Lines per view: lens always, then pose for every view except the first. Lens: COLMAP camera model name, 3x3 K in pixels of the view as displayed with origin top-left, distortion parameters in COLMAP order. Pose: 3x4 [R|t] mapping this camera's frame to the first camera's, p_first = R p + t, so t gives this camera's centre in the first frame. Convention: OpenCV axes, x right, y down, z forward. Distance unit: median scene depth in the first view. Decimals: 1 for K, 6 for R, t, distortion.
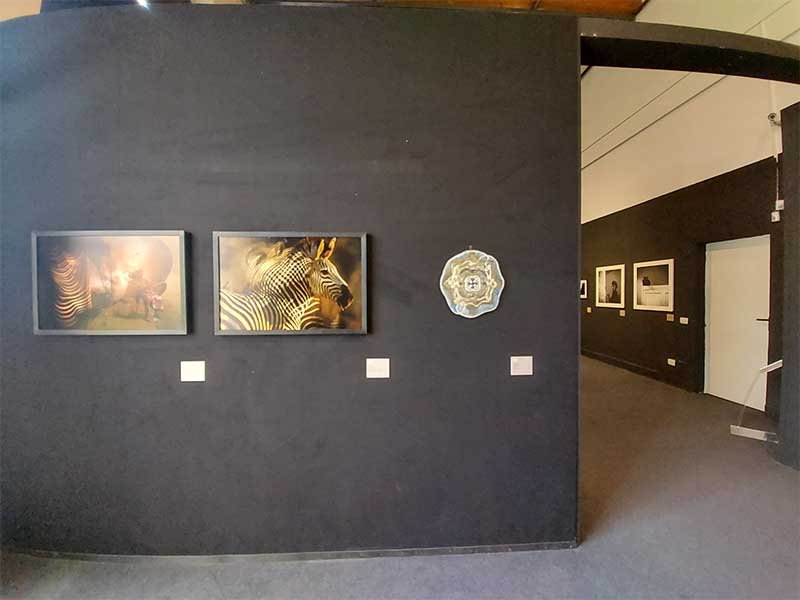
lens RADIAL K [[321.7, 0, 402.1], [0, 321.7, 298.6], [0, 0, 1]] dist [-0.020437, -0.000102]
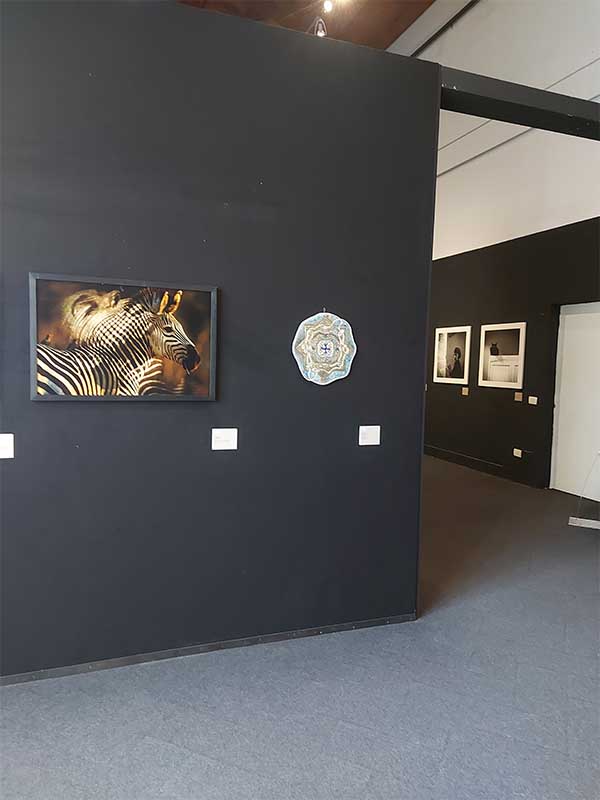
lens RADIAL K [[567.8, 0, 298.2], [0, 567.8, 401.8], [0, 0, 1]] dist [0.057480, -0.000165]
pose [[0.949940, 0.005986, 0.312374, -0.378323], [-0.024873, 0.998092, 0.056516, 0.016698], [-0.311440, -0.061457, 0.948277, -0.571092]]
